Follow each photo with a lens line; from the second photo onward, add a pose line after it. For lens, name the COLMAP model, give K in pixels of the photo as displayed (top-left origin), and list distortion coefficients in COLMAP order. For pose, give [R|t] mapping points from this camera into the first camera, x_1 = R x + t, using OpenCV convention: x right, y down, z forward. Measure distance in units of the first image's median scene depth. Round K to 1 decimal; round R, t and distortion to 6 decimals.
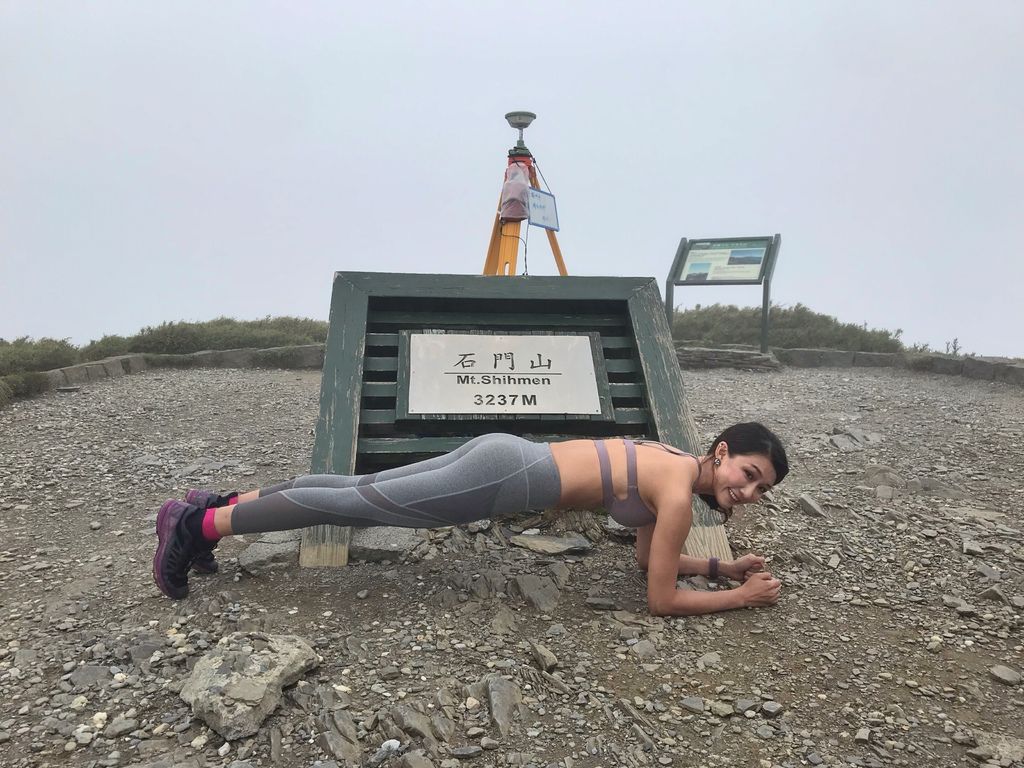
lens RADIAL K [[840.3, 0, 506.1], [0, 840.3, 375.0], [0, 0, 1]] dist [0.017263, -0.019820]
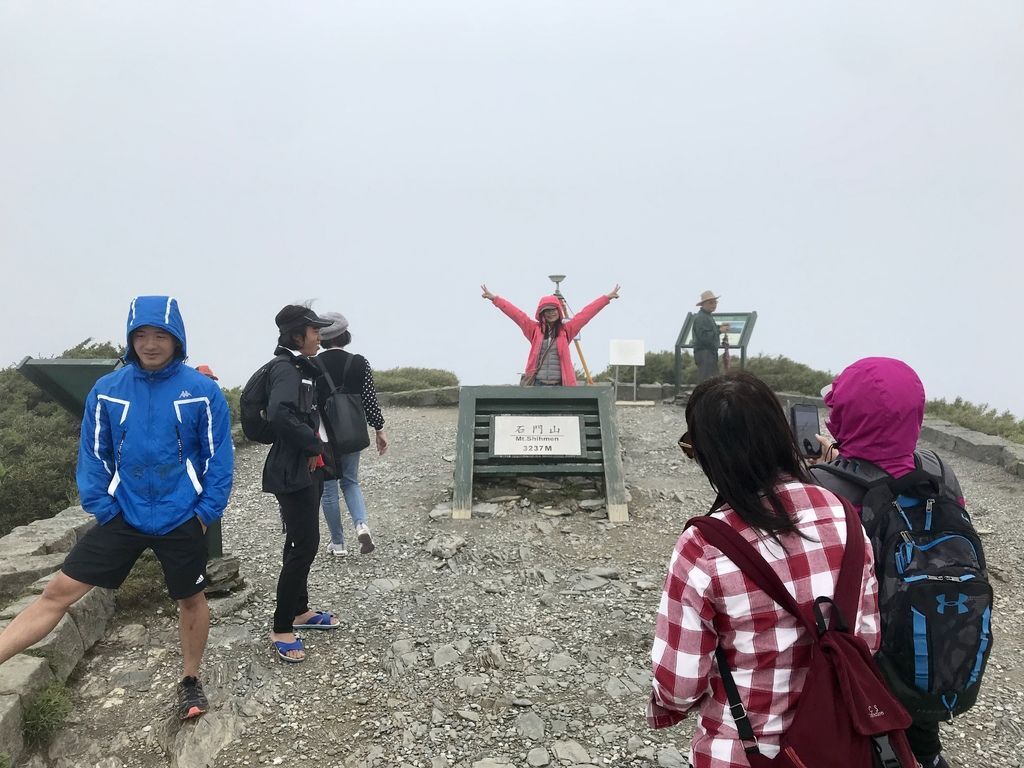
lens RADIAL K [[840.3, 0, 483.3], [0, 840.3, 321.4], [0, 0, 1]] dist [0.017263, -0.019820]
pose [[0.991282, -0.017939, -0.130530, 0.148692], [0.008963, 0.997574, -0.069035, -0.148952], [0.131451, 0.067263, 0.989038, -1.211883]]
